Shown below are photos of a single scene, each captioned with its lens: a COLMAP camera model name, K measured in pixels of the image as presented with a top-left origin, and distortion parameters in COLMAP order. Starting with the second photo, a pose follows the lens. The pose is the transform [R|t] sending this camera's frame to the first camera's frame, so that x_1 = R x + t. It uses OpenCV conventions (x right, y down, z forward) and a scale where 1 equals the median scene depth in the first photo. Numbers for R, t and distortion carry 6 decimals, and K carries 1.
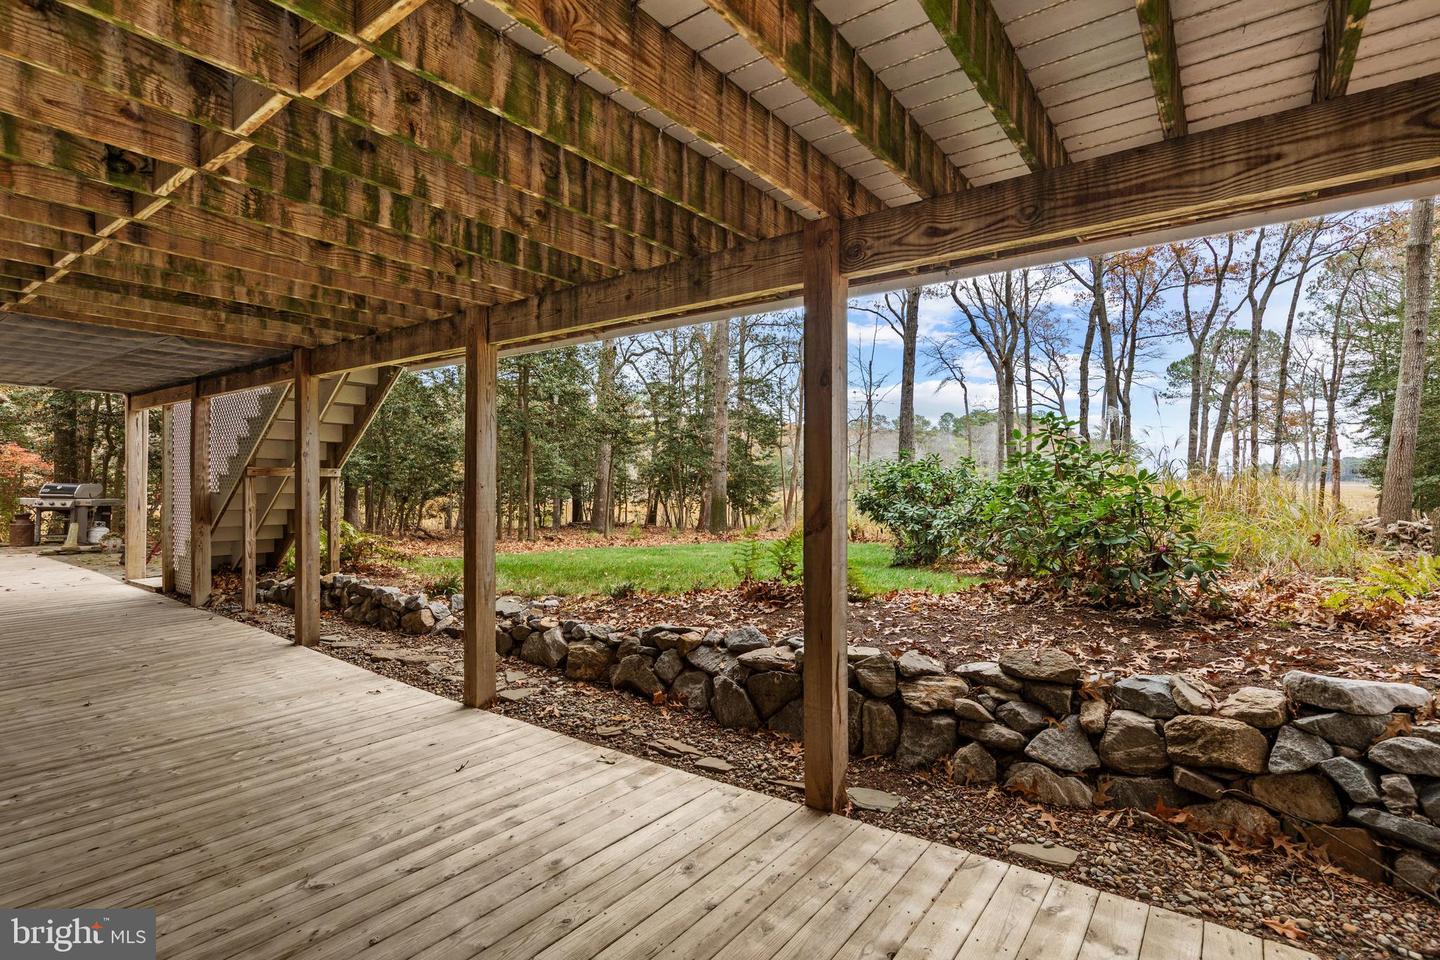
lens RADIAL K [[691.4, 0, 720.9], [0, 691.4, 486.1], [0, 0, 1]] dist [-0.000411, -0.000190]
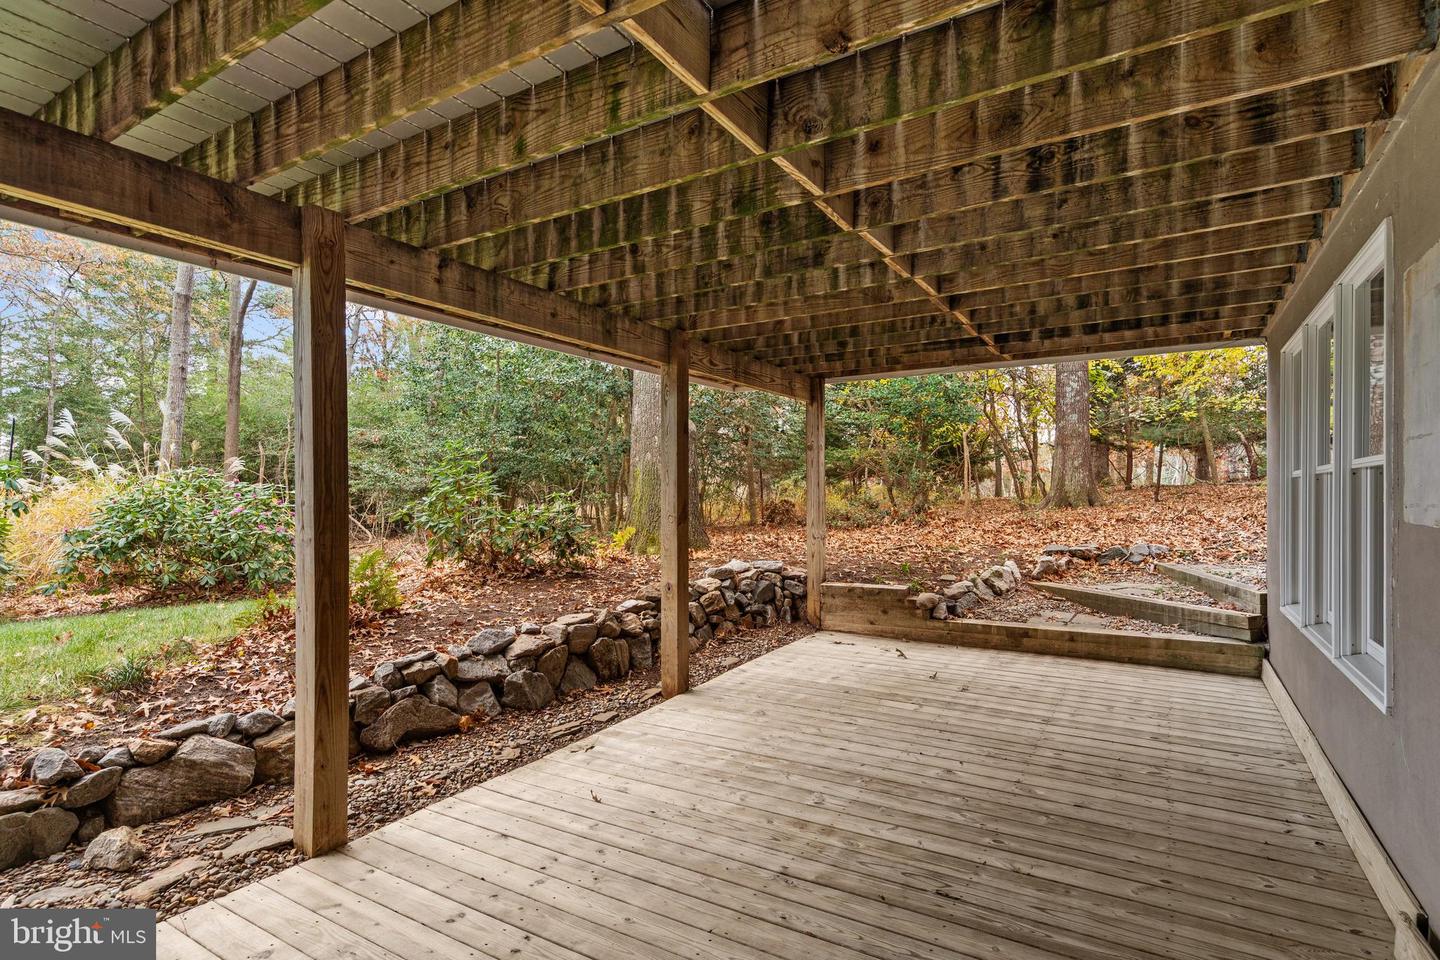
lens RADIAL K [[729.0, 0, 720.5], [0, 729.0, 502.7], [0, 0, 1]] dist [0.000409, 0.000027]
pose [[-0.095419, -0.009855, 0.995388, -1.318454], [0.009772, 0.999894, 0.010837, -0.000268], [-0.995389, 0.010761, -0.095312, 0.891537]]
